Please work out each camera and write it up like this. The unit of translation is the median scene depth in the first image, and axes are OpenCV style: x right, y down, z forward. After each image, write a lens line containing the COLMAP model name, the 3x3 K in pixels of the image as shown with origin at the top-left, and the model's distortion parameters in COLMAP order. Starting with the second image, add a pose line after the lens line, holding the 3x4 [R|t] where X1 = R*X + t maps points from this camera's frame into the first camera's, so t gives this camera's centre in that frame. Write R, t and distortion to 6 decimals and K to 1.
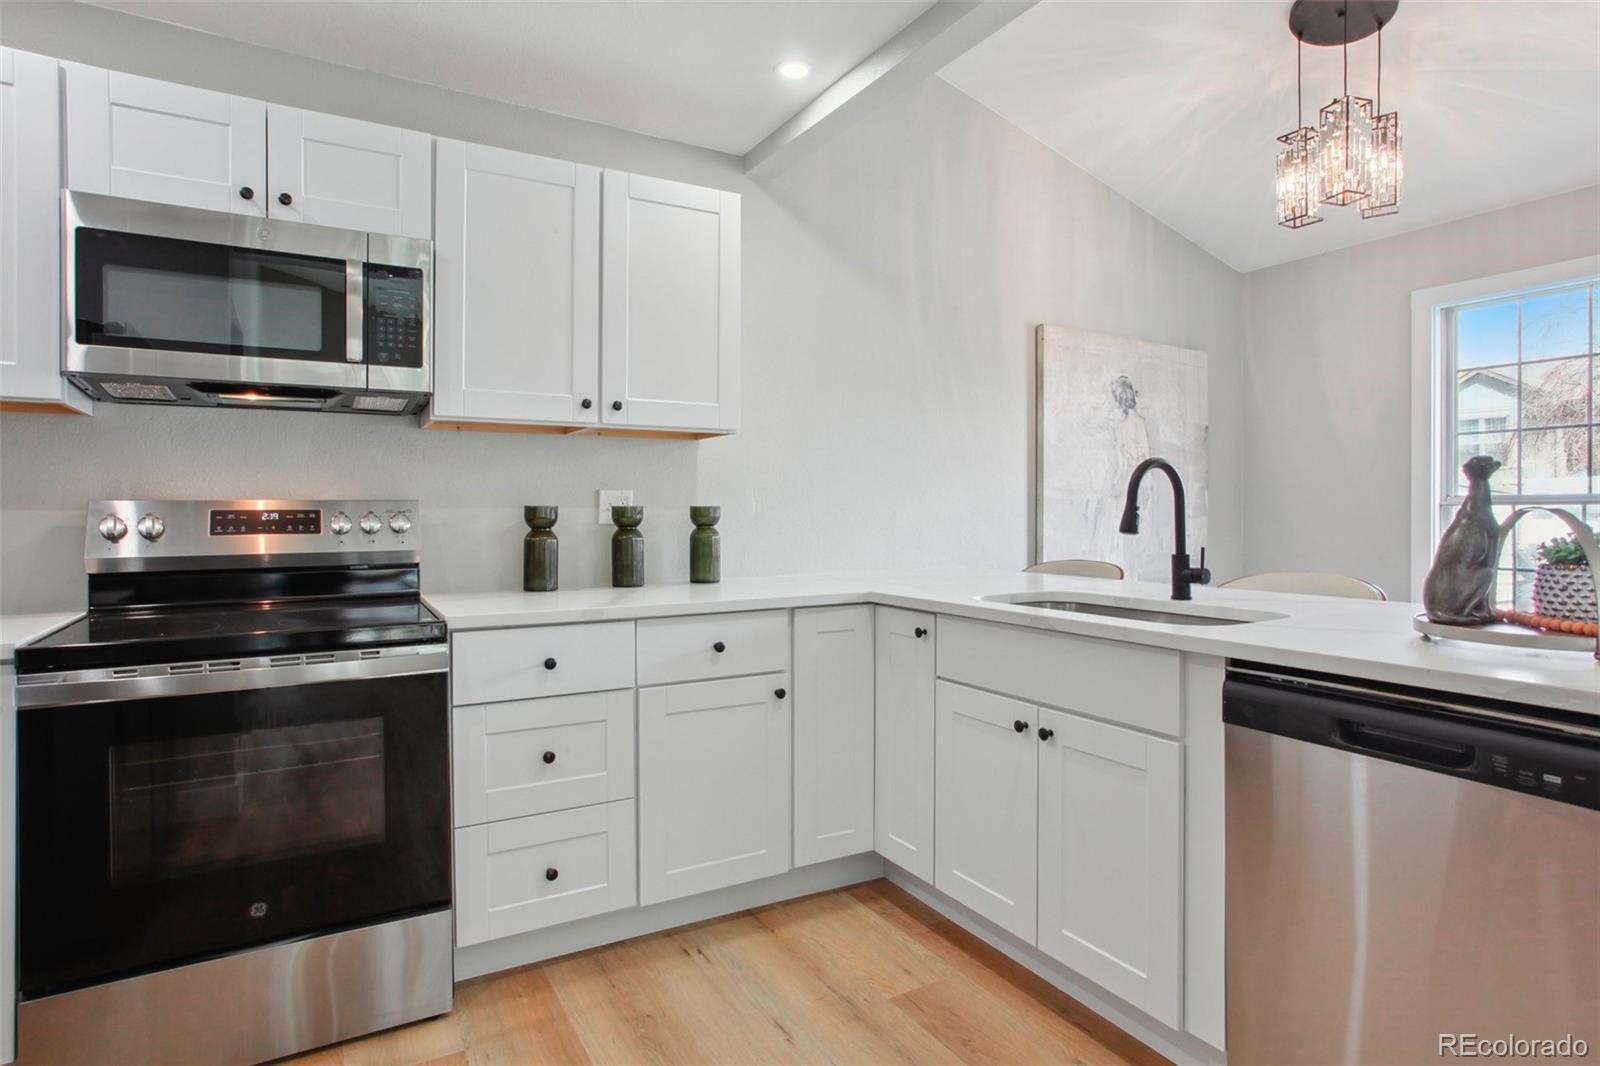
lens RADIAL K [[834.7, 0, 801.4], [0, 834.7, 526.4], [0, 0, 1]] dist [-0.017644, -0.000115]
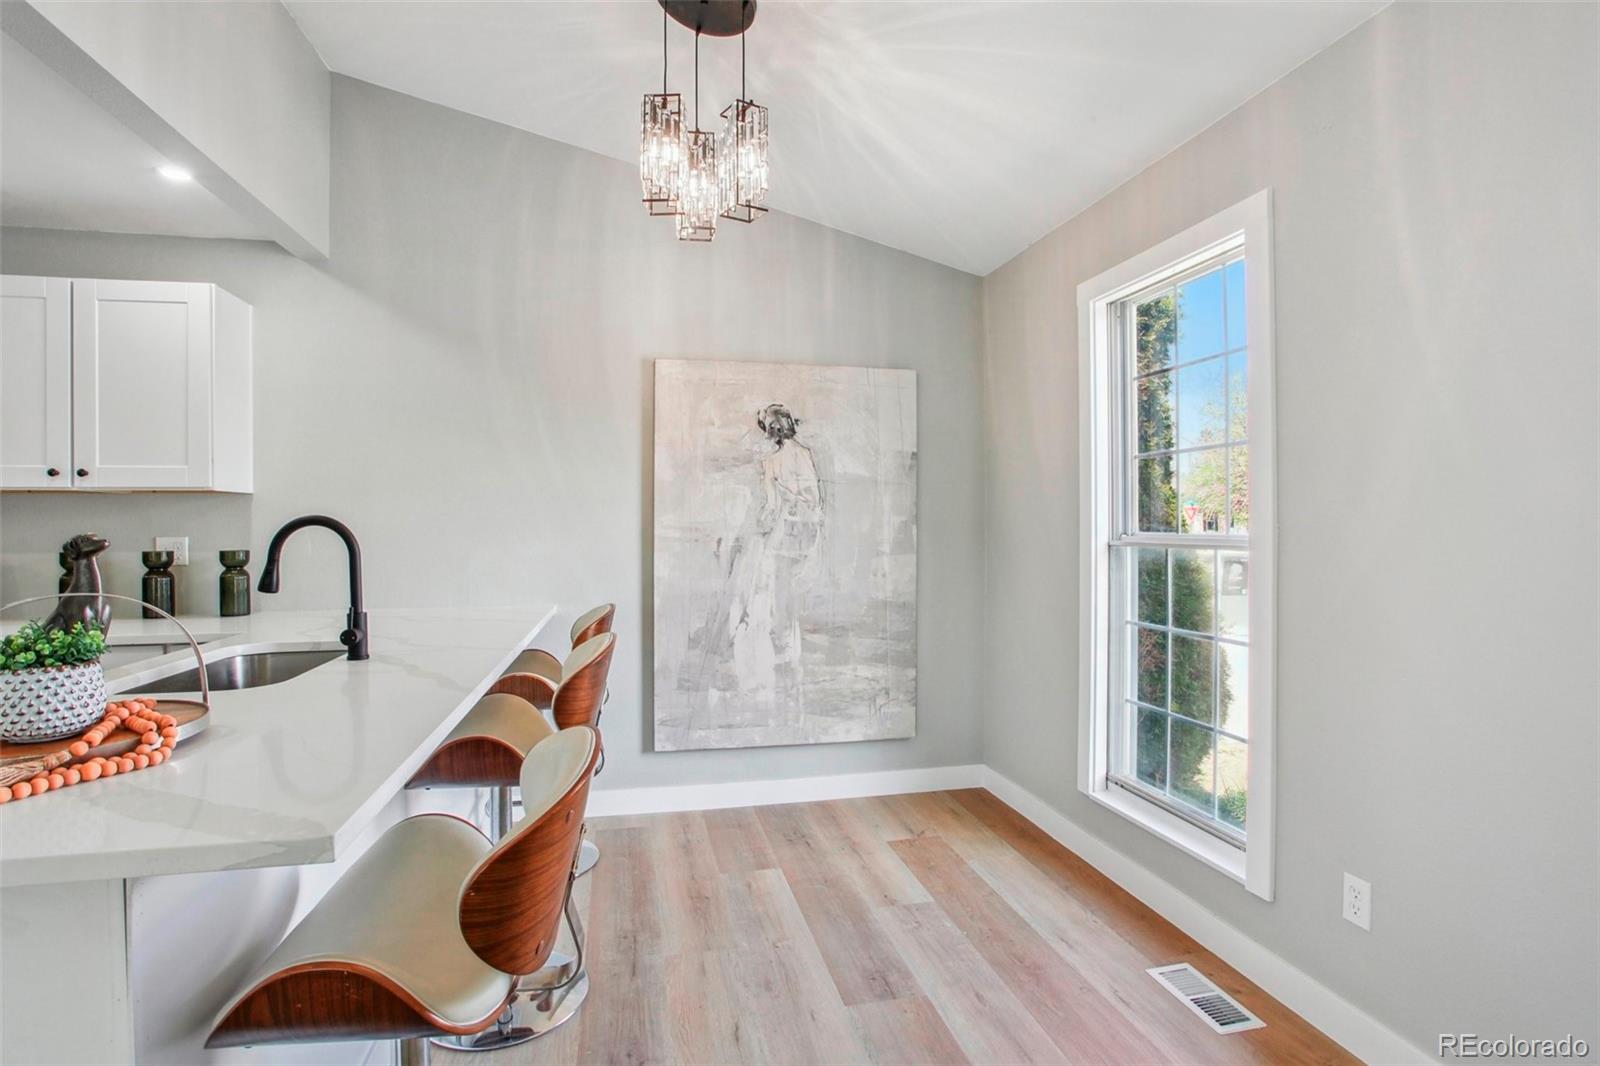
lens RADIAL K [[780.3, 0, 796.7], [0, 780.3, 530.6], [0, 0, 1]] dist [-0.034791, 0.010476]
pose [[0.946288, 0.000316, -0.323323, 0.698373], [-0.001937, 0.999987, -0.004691, -0.034795], [0.323318, 0.005066, 0.946277, 0.178199]]
